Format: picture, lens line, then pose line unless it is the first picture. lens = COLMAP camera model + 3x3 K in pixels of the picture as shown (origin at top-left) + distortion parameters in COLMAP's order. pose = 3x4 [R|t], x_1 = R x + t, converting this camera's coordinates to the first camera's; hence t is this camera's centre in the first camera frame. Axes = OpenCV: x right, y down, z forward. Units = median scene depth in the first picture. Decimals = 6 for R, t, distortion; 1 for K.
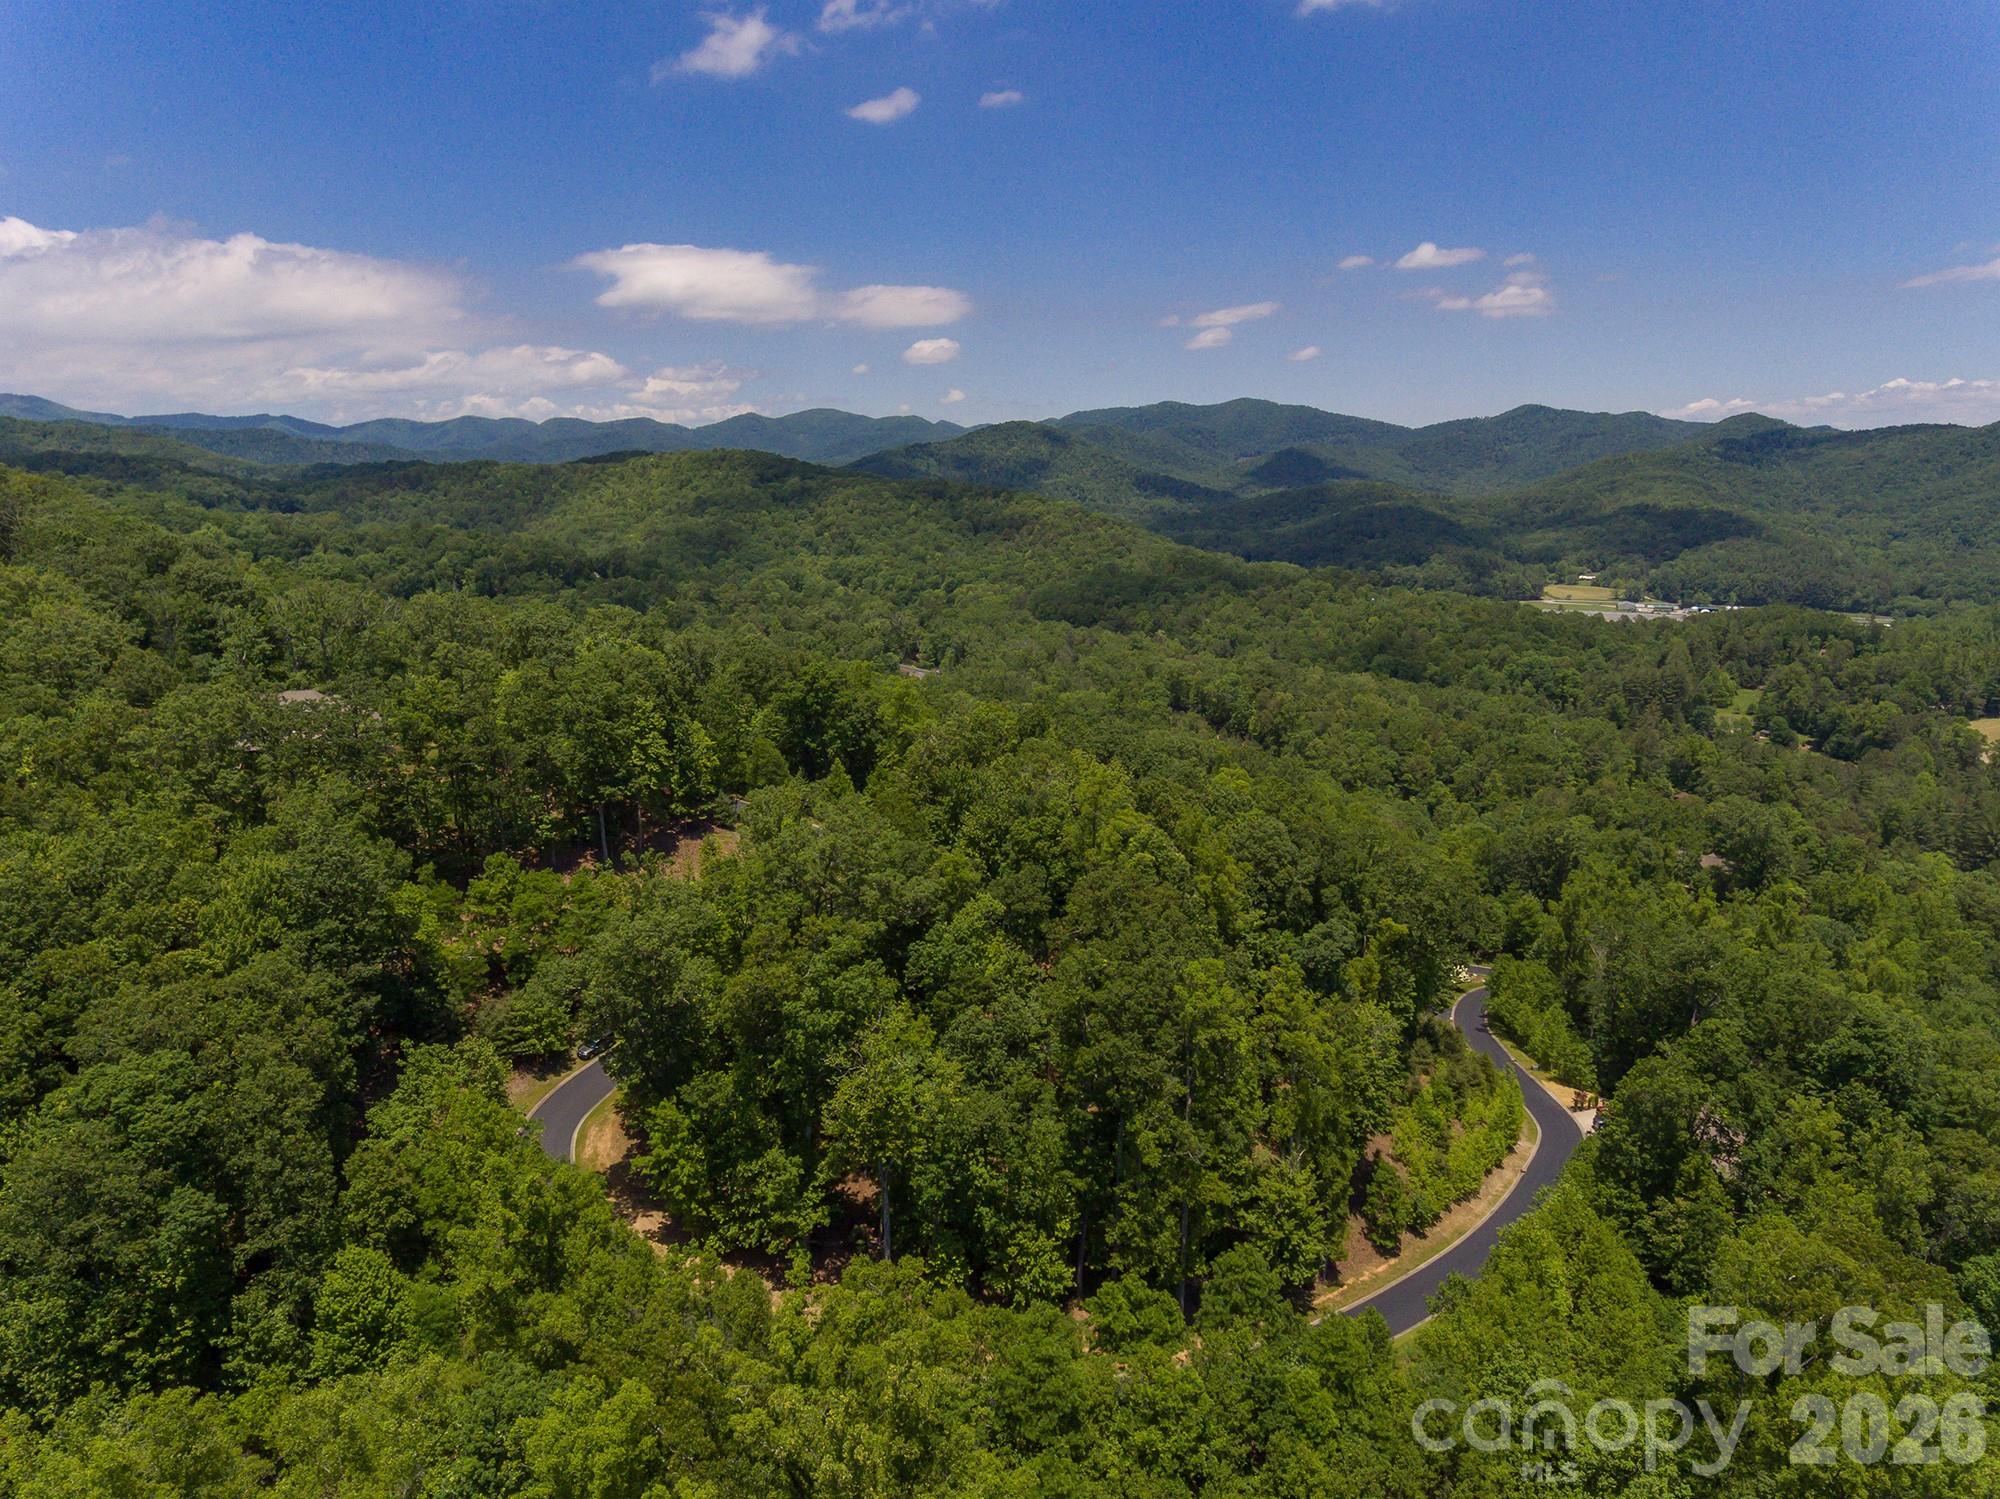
lens RADIAL K [[1391.9, 0, 986.3], [0, 1391.9, 737.5], [0, 0, 1]] dist [-0.036978, 0.028664]
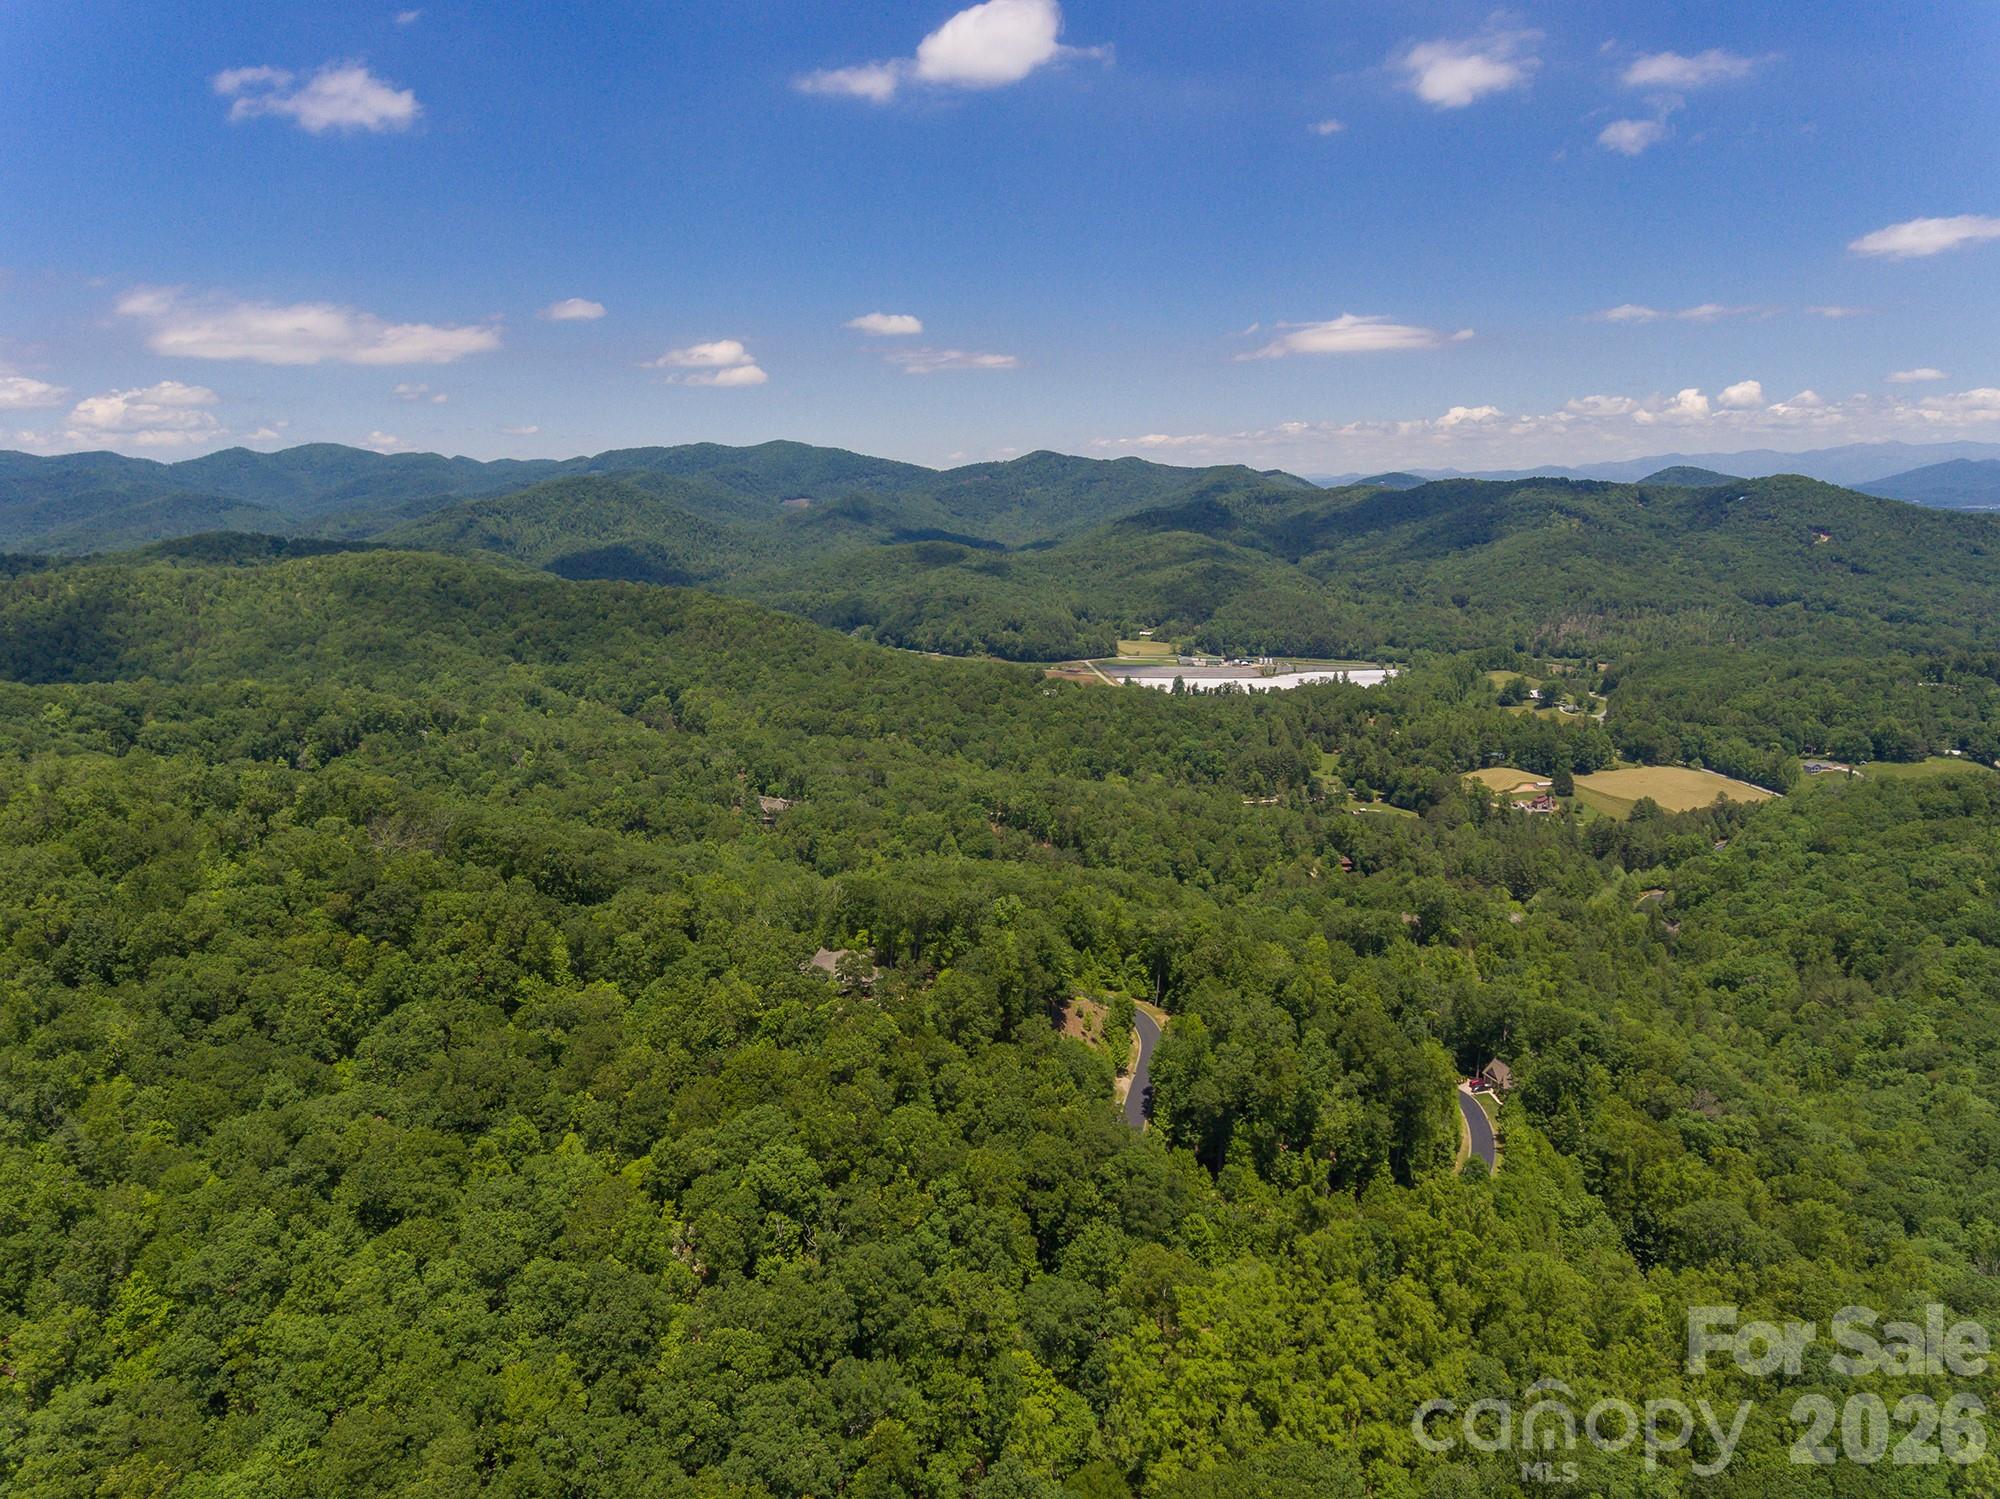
lens RADIAL K [[1391.9, 0, 985.3], [0, 1391.9, 747.4], [0, 0, 1]] dist [-0.036978, 0.028664]
pose [[0.938792, -0.068058, 0.337693, -0.132875], [0.069539, 0.997549, 0.007725, -0.043404], [-0.337391, 0.016231, 0.941225, -0.104272]]
